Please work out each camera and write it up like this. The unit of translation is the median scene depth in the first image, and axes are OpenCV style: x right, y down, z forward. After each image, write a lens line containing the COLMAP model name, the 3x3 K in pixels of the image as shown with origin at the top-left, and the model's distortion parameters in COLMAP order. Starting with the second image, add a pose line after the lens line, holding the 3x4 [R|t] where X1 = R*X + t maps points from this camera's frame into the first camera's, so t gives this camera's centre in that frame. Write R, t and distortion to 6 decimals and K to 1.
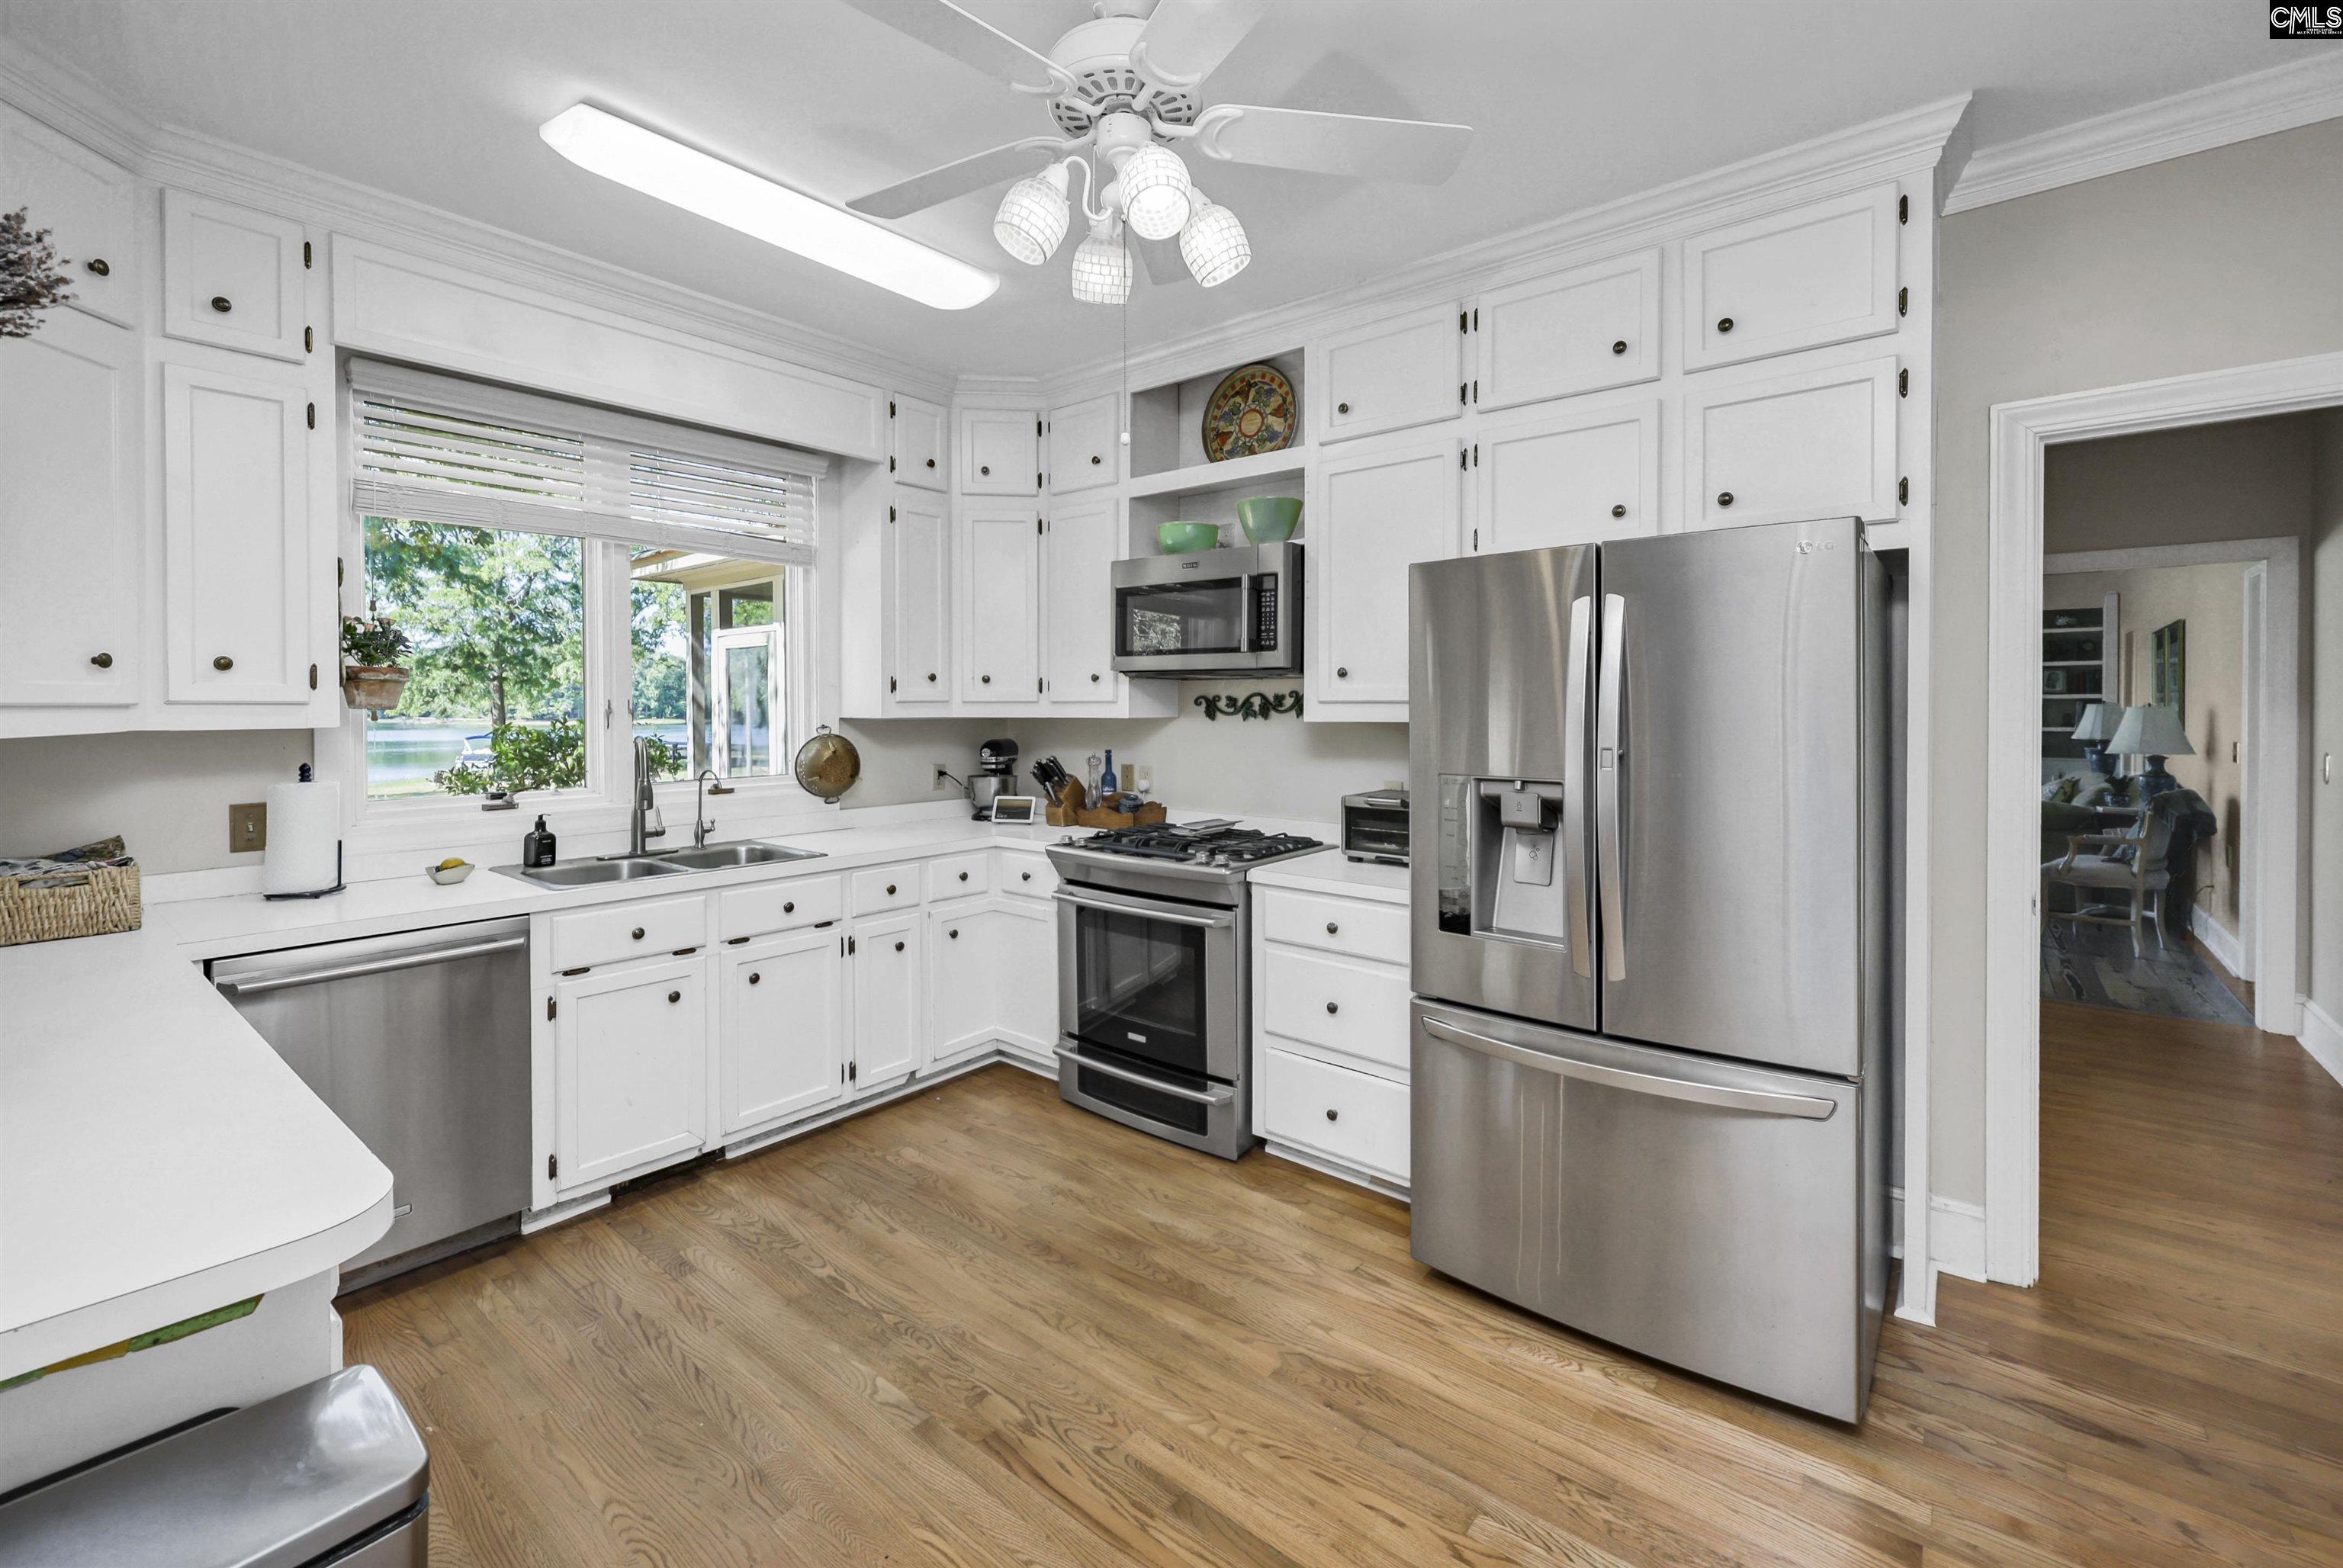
lens RADIAL K [[975.8, 0, 1170.7], [0, 975.8, 728.1], [0, 0, 1]] dist [-0.000820, -0.000277]
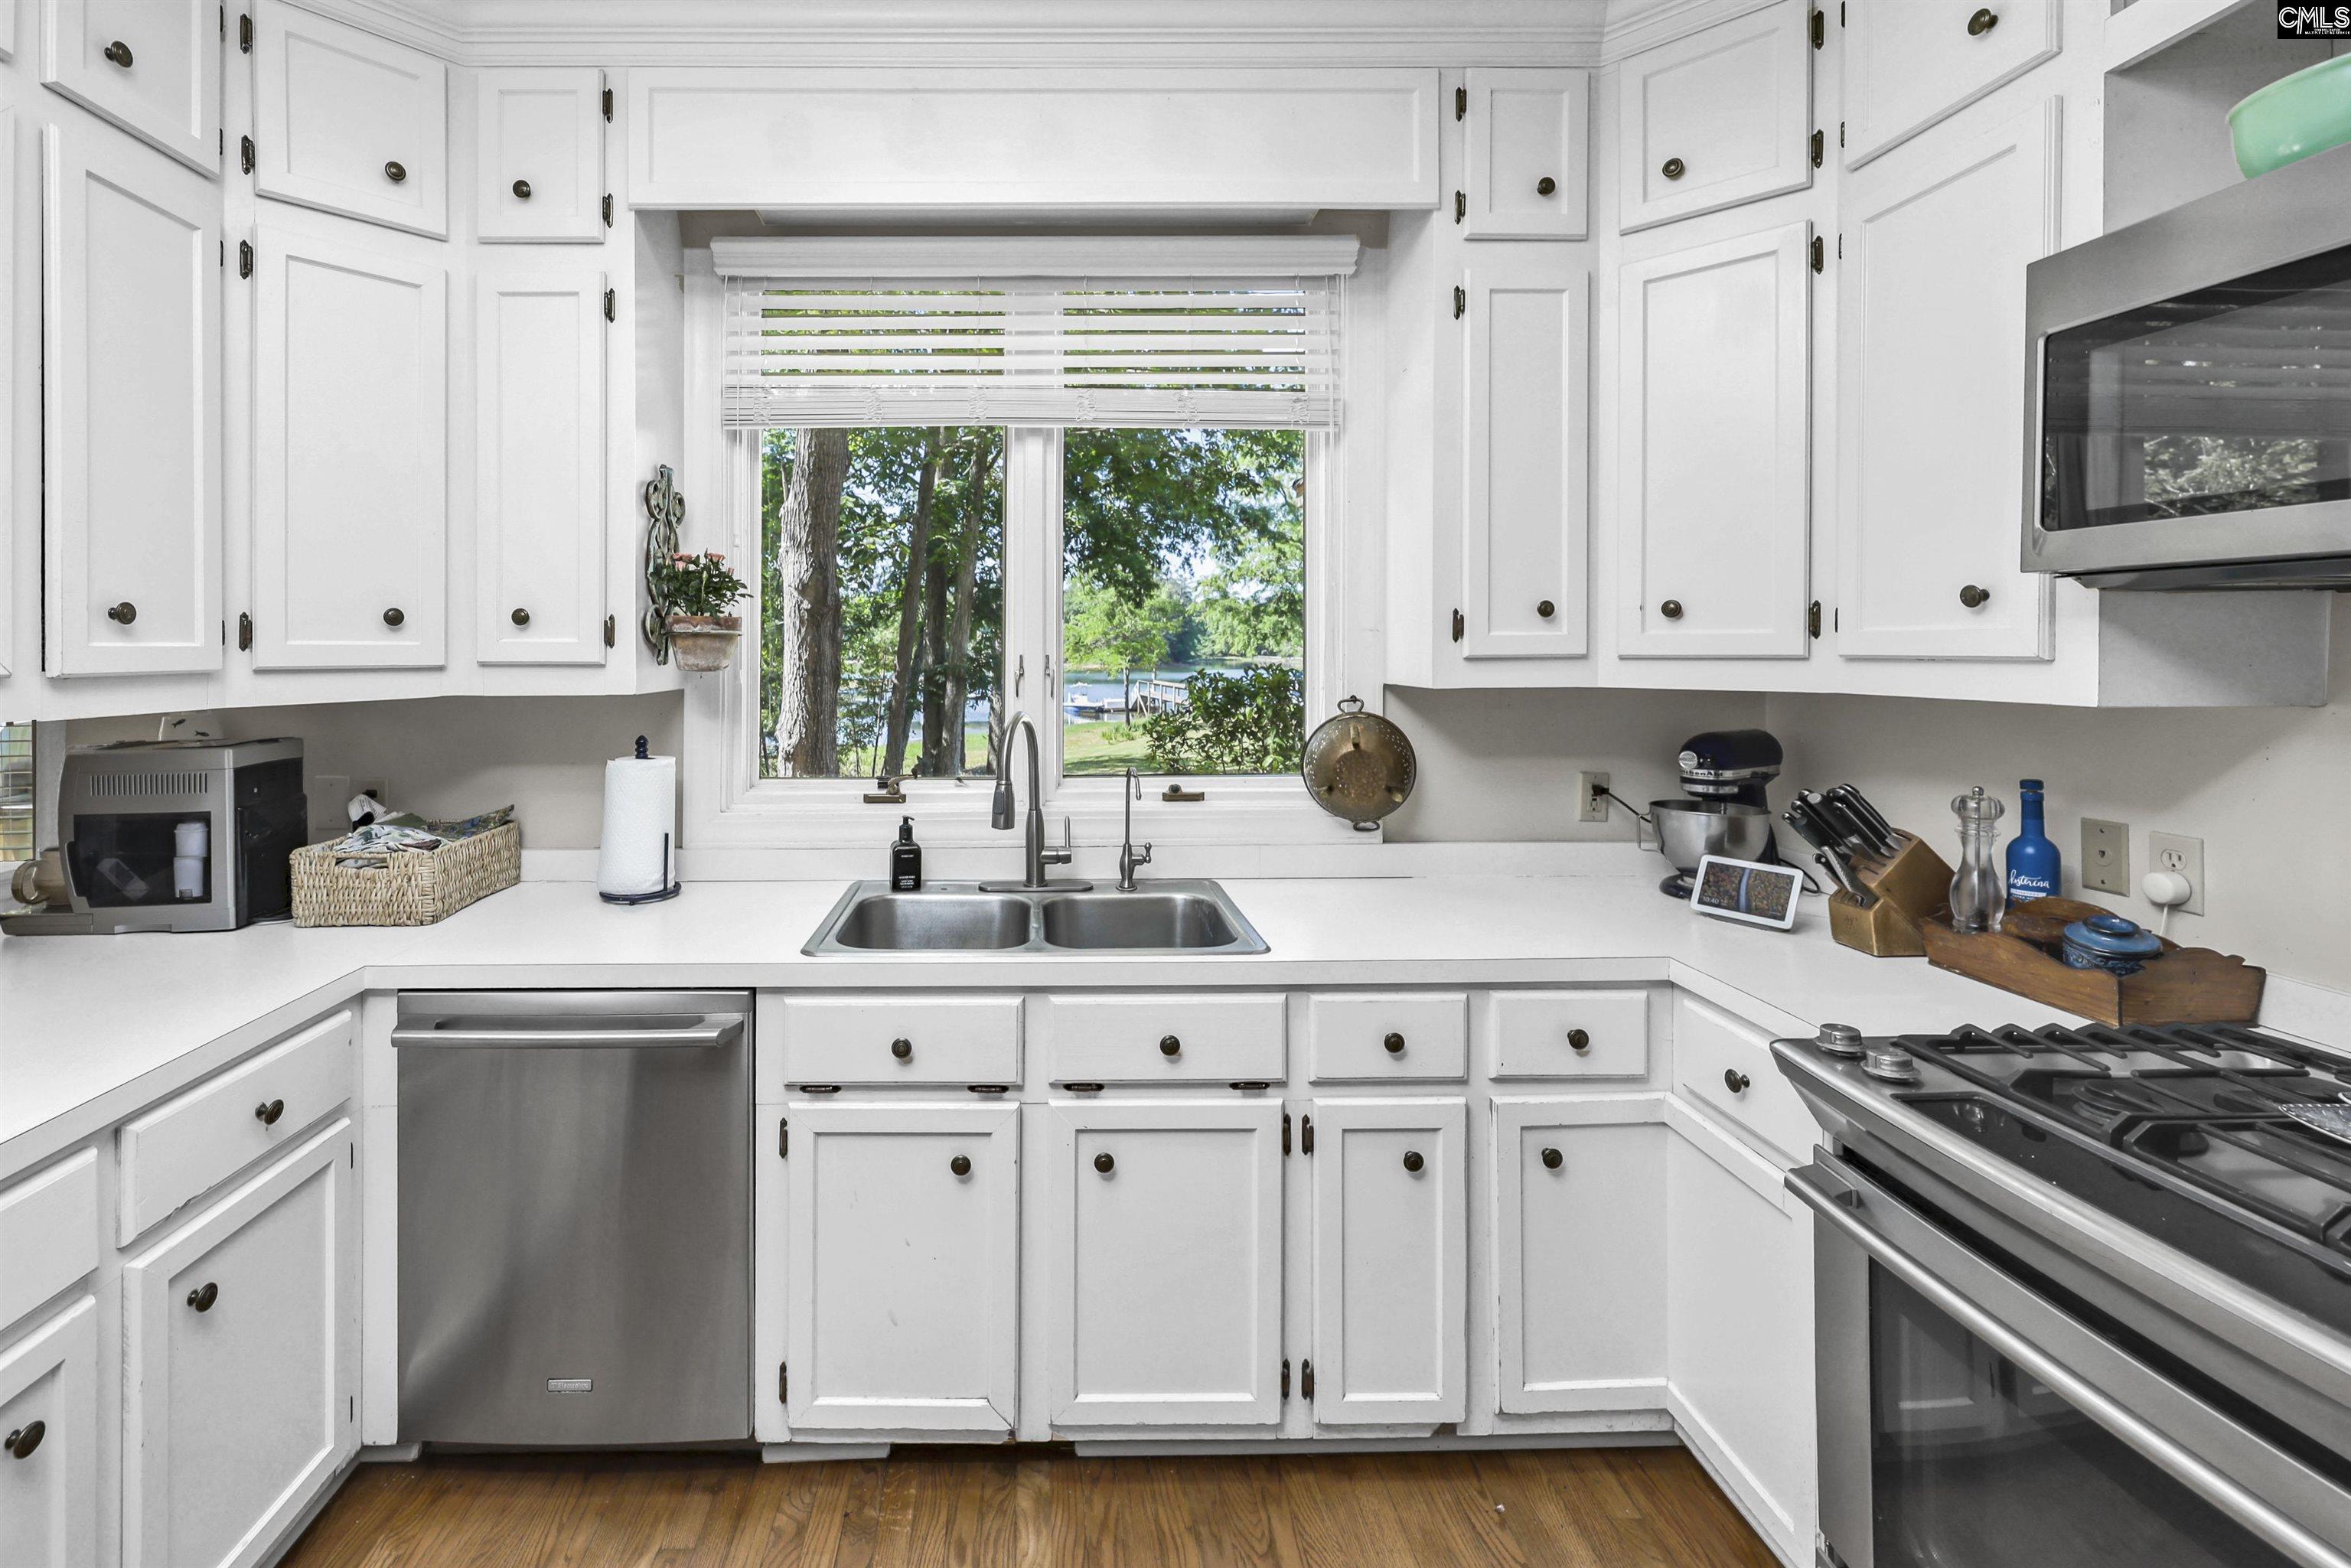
lens RADIAL K [[1022.8, 0, 1043.5], [0, 1022.8, 658.6], [0, 0, 1]] dist [-0.000198, 0.000845]
pose [[0.641703, 0.007008, -0.766922, -0.004842], [-0.014990, 0.999882, -0.003406, -0.021343], [0.766807, 0.013682, 0.641732, 0.480857]]
